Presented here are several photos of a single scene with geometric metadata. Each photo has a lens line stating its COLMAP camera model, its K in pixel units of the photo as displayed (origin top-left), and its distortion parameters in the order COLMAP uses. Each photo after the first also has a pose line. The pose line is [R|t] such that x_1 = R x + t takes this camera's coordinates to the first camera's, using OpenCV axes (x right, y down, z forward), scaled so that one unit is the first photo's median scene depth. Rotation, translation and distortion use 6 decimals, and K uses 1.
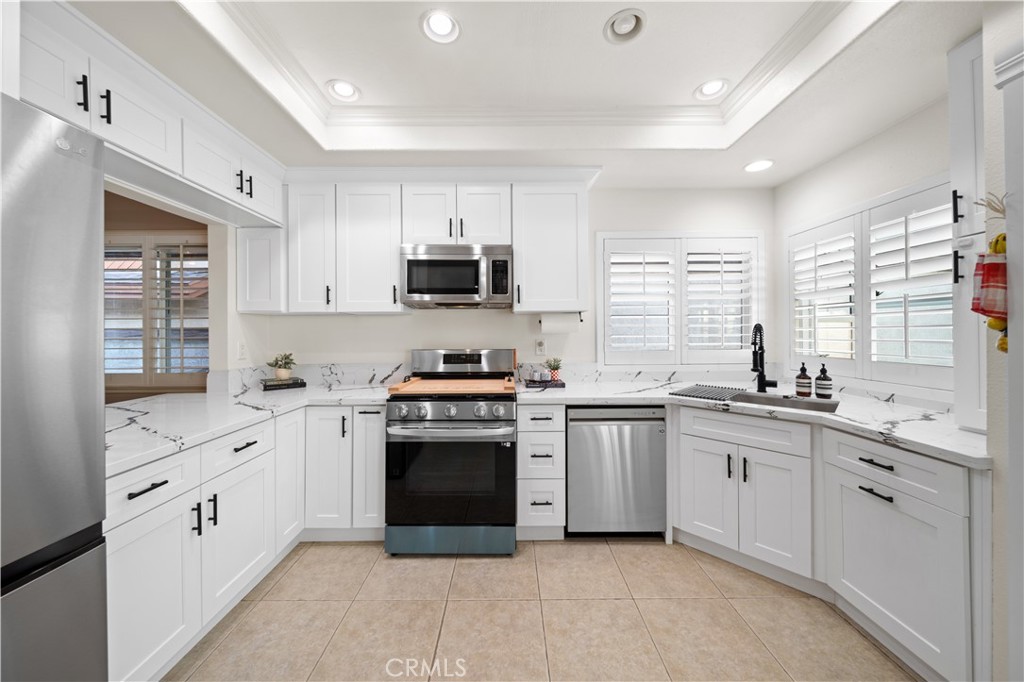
lens RADIAL K [[360.5, 0, 506.9], [0, 360.5, 332.4], [0, 0, 1]] dist [0.001507, -0.001152]
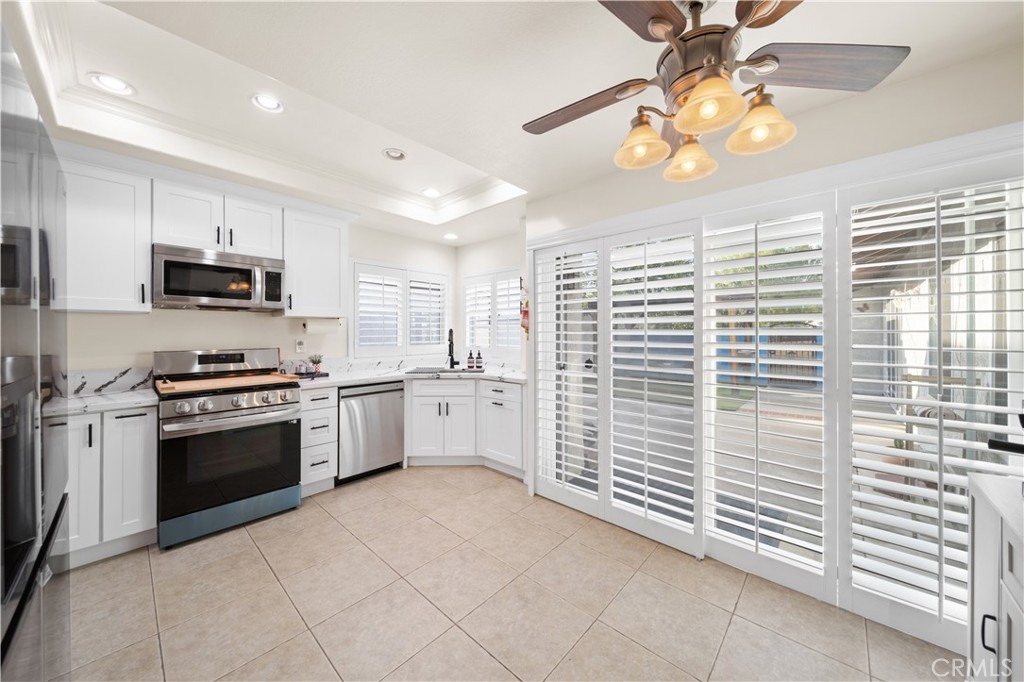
lens RADIAL K [[360.5, 0, 518.7], [0, 360.5, 325.7], [0, 0, 1]] dist [0.001507, -0.001152]
pose [[0.663478, 0.017978, 0.747980, -0.410034], [-0.001680, 0.999745, -0.022539, -0.000274], [-0.748194, 0.013698, 0.663338, -0.422969]]
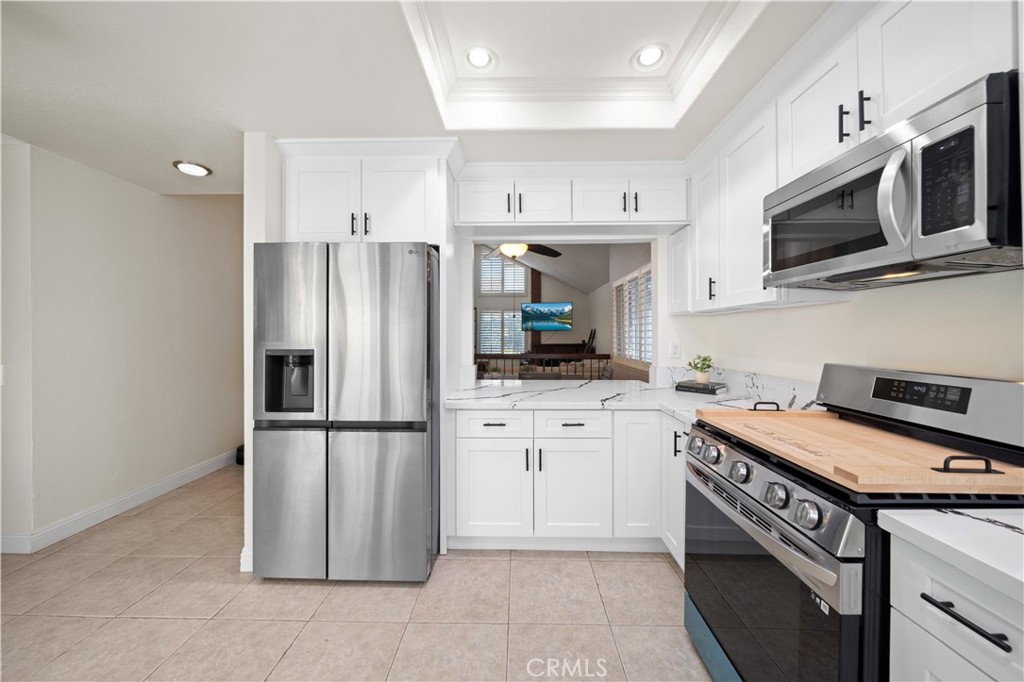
lens RADIAL K [[360.5, 0, 511.1], [0, 360.5, 333.7], [0, 0, 1]] dist [0.001507, -0.001152]
pose [[-0.019235, 0.004285, -0.999806, 0.393094], [0.002236, 0.999989, 0.004242, -0.003611], [0.999812, -0.002154, -0.019244, 0.608613]]
